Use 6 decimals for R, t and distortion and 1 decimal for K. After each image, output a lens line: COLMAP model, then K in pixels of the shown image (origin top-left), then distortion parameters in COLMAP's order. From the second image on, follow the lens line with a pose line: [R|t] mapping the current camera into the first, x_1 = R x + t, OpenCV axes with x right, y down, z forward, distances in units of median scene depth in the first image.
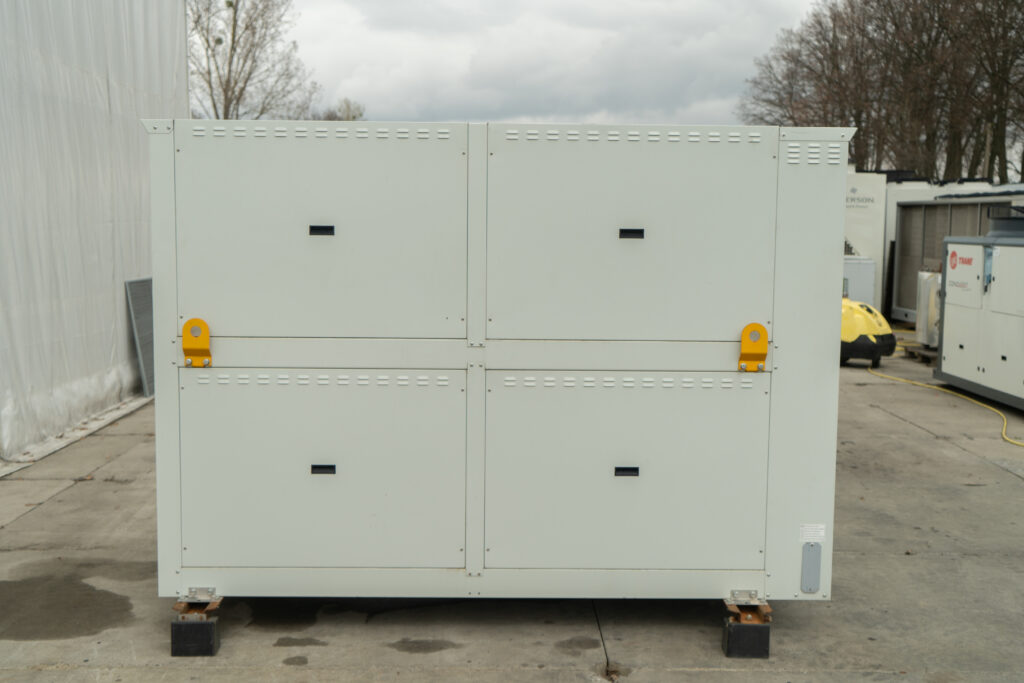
lens RADIAL K [[1128.6, 0, 512.0], [0, 1128.6, 341.5], [0, 0, 1]] dist [0.025675, 0.005568]
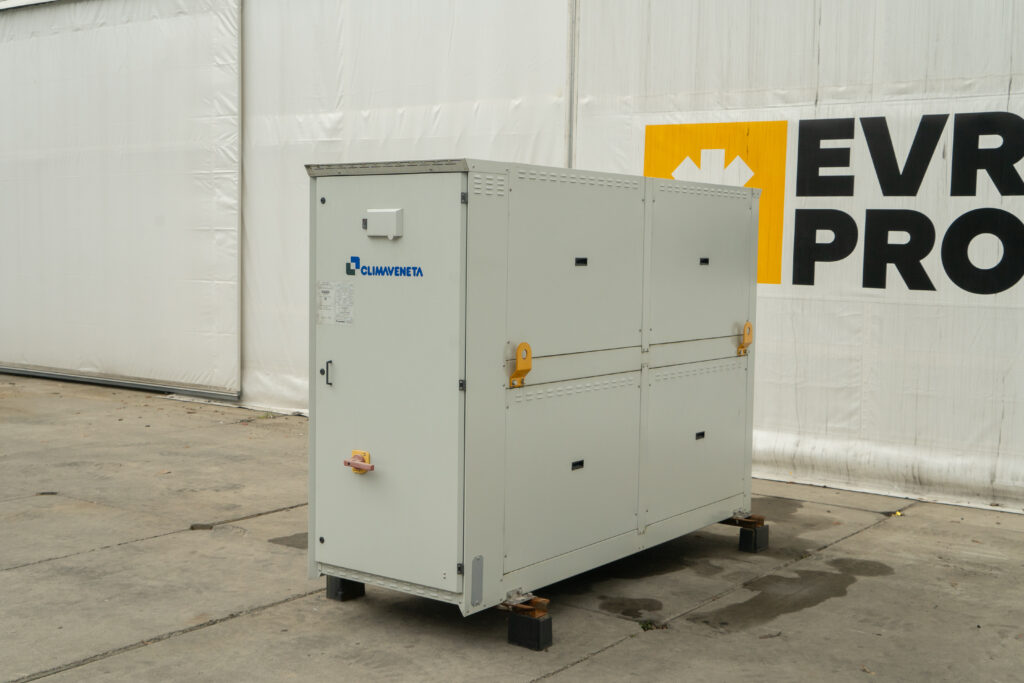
lens RADIAL K [[1250.7, 0, 512.0], [0, 1250.7, 341.5], [0, 0, 1]] dist [0.004622, 0.033415]
pose [[-0.607160, 0.041951, -0.793472, 1.133558], [-0.107435, 0.985101, 0.134291, -0.194317], [0.787283, 0.166783, -0.593606, 1.853546]]
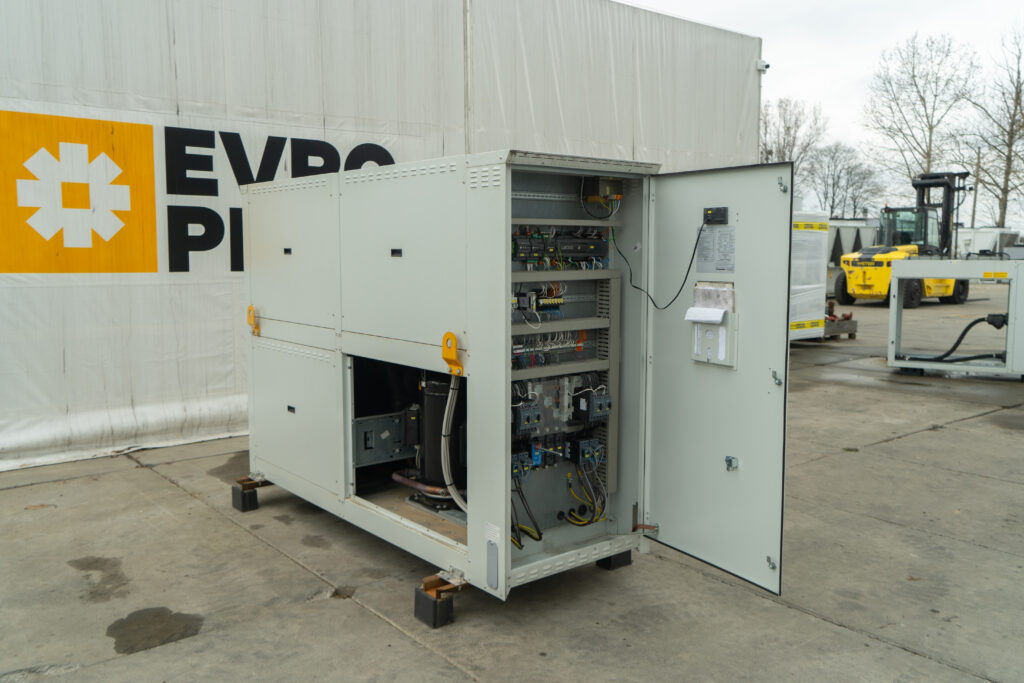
lens RADIAL K [[865.7, 0, 512.0], [0, 865.7, 341.5], [0, 0, 1]] dist [0.000043, 0.004840]
pose [[0.618728, 0.076849, -0.781837, 0.891374], [-0.078944, 0.996249, 0.035450, -0.040401], [0.781629, 0.039787, 0.622474, 0.493564]]
